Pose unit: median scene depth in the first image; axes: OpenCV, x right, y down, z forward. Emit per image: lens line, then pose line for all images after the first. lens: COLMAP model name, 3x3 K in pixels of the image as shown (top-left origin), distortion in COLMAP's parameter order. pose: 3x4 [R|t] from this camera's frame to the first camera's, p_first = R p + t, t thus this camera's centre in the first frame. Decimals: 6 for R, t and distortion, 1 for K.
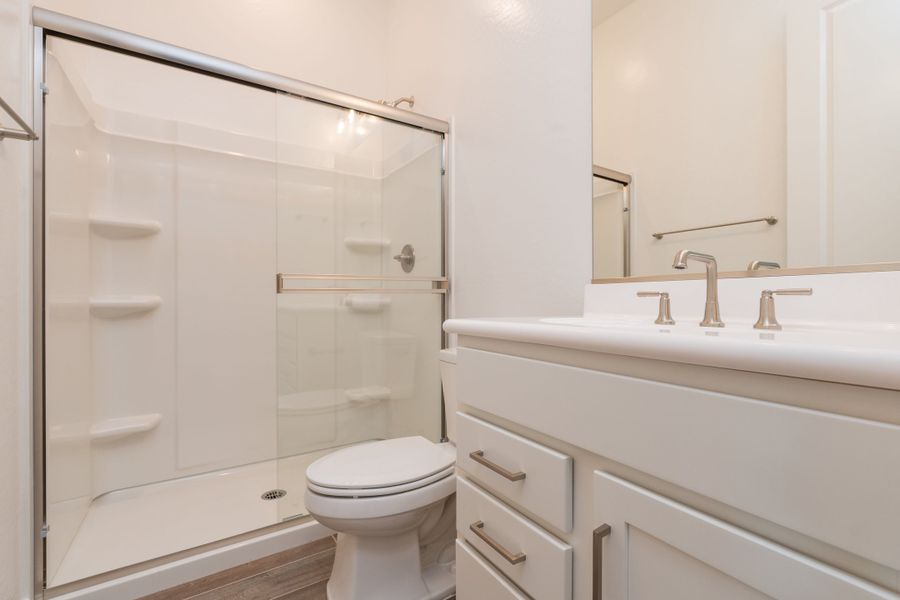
lens RADIAL K [[400.3, 0, 447.2], [0, 400.3, 302.4], [0, 0, 1]] dist [0.000497, 0.000153]
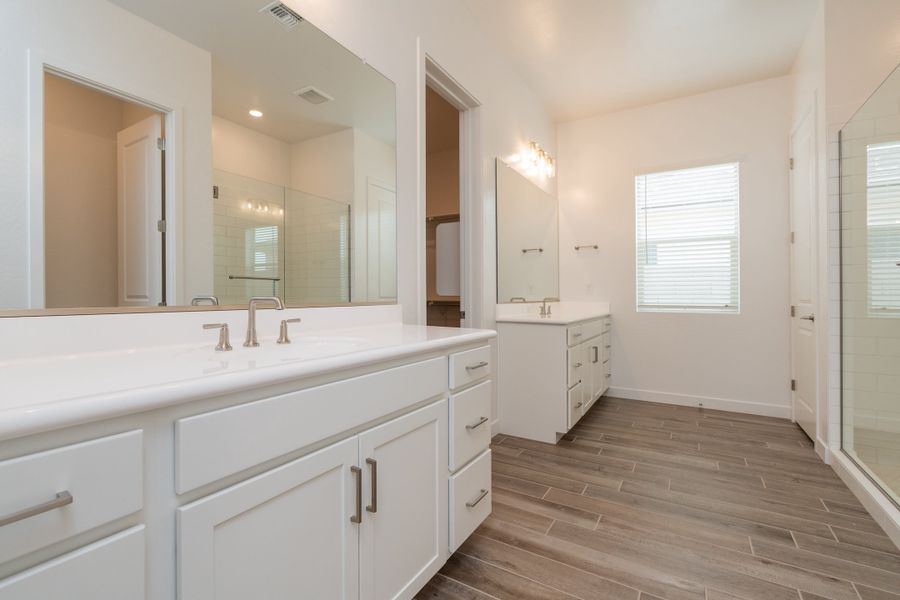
lens RADIAL K [[400.3, 0, 452.9], [0, 400.3, 294.6], [0, 0, 1]] dist [0.000497, 0.000153]
pose [[-0.453326, -0.004523, 0.891333, -0.965443], [0.002011, 0.999979, 0.006098, -0.135255], [-0.891342, 0.004557, -0.453308, 1.033756]]
